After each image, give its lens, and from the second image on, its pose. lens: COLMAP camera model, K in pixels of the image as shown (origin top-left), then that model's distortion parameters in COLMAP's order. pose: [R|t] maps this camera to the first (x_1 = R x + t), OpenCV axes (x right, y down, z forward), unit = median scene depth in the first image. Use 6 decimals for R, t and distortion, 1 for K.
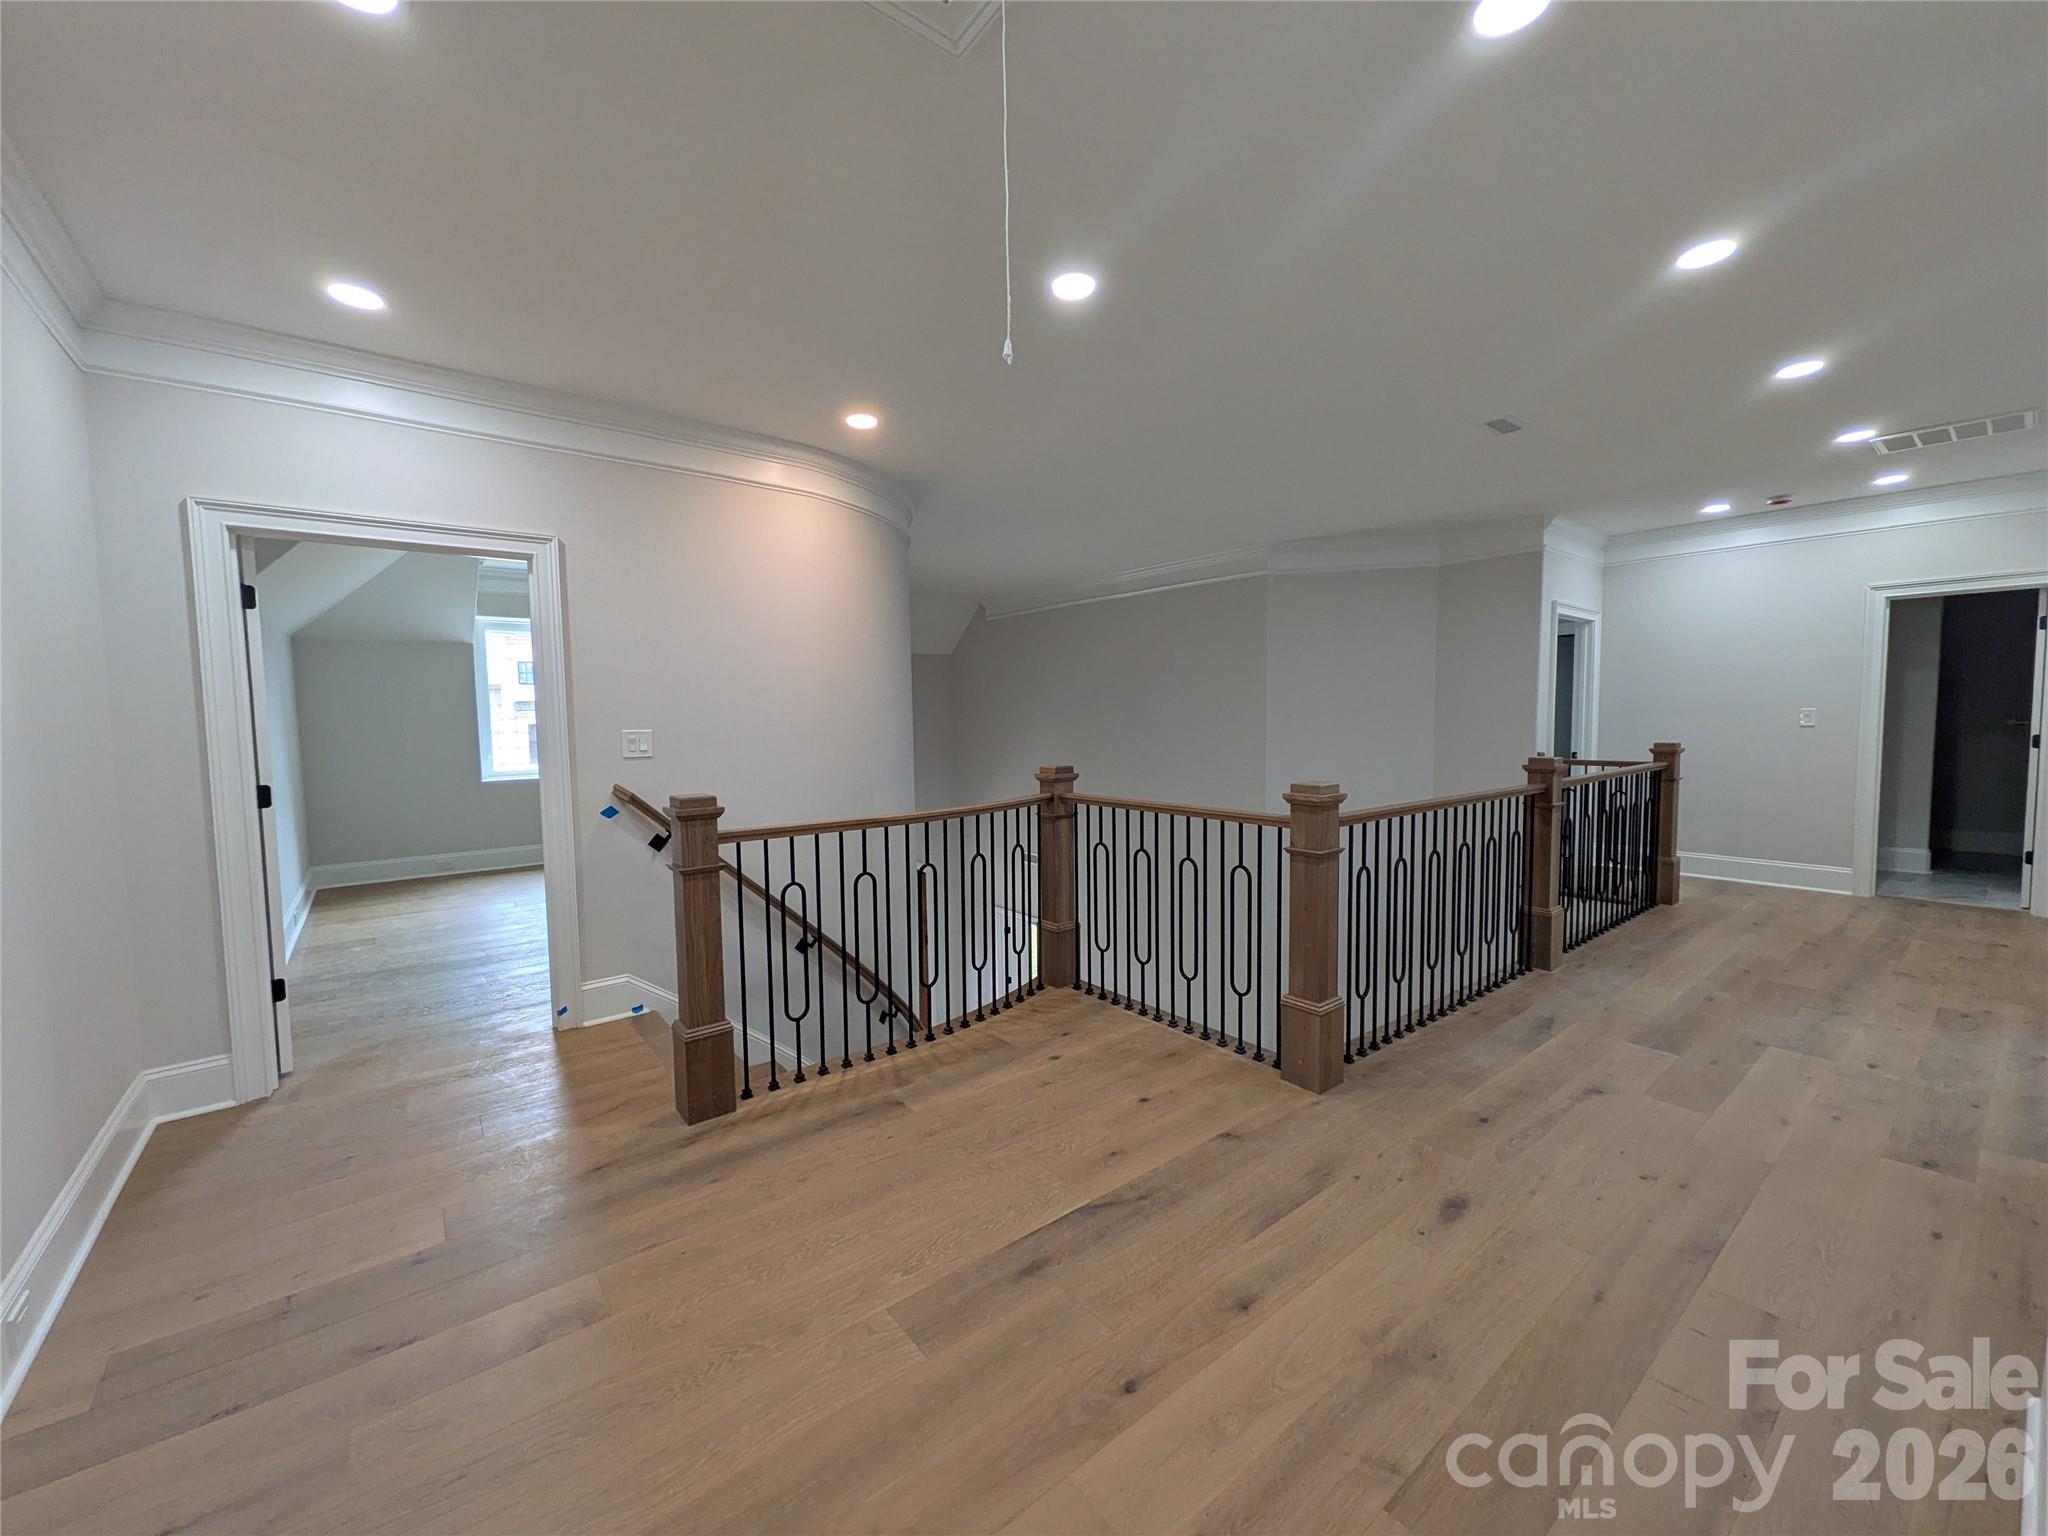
lens RADIAL K [[805.3, 0, 1027.1], [0, 805.3, 771.3], [0, 0, 1]] dist [0.009483, -0.000562]
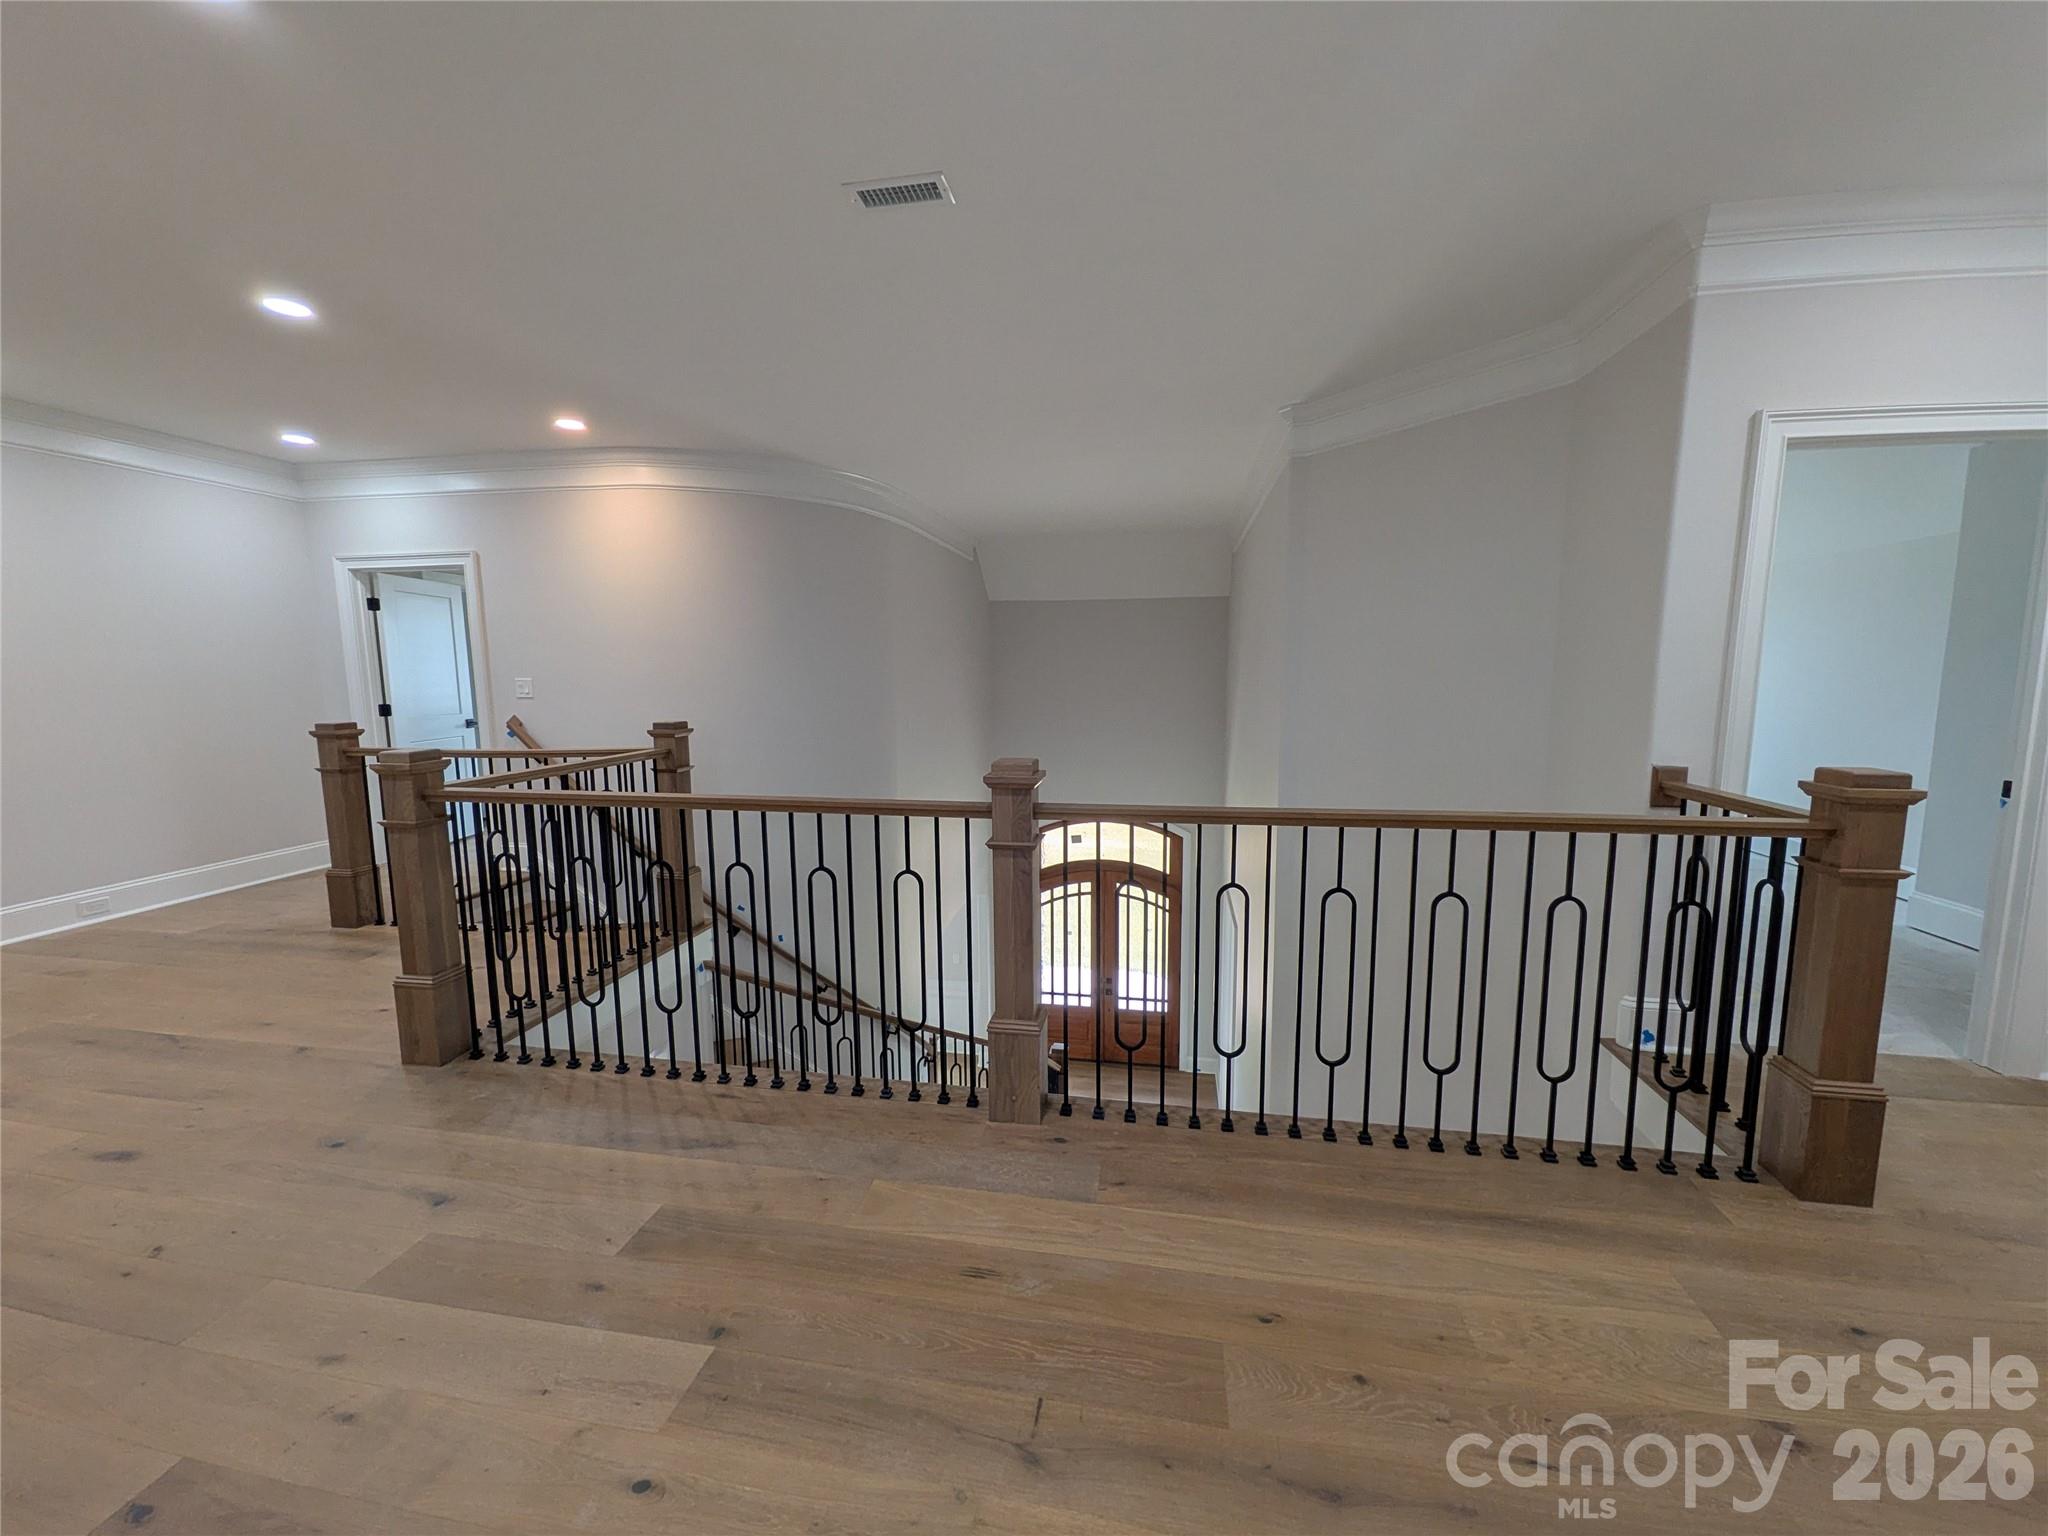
lens RADIAL K [[805.3, 0, 1028.6], [0, 805.3, 769.3], [0, 0, 1]] dist [0.009483, -0.000562]
pose [[0.658874, 0.102626, -0.745220, 1.445264], [-0.059989, 0.994663, 0.083940, -0.077888], [0.749857, -0.010601, 0.661514, 0.853102]]
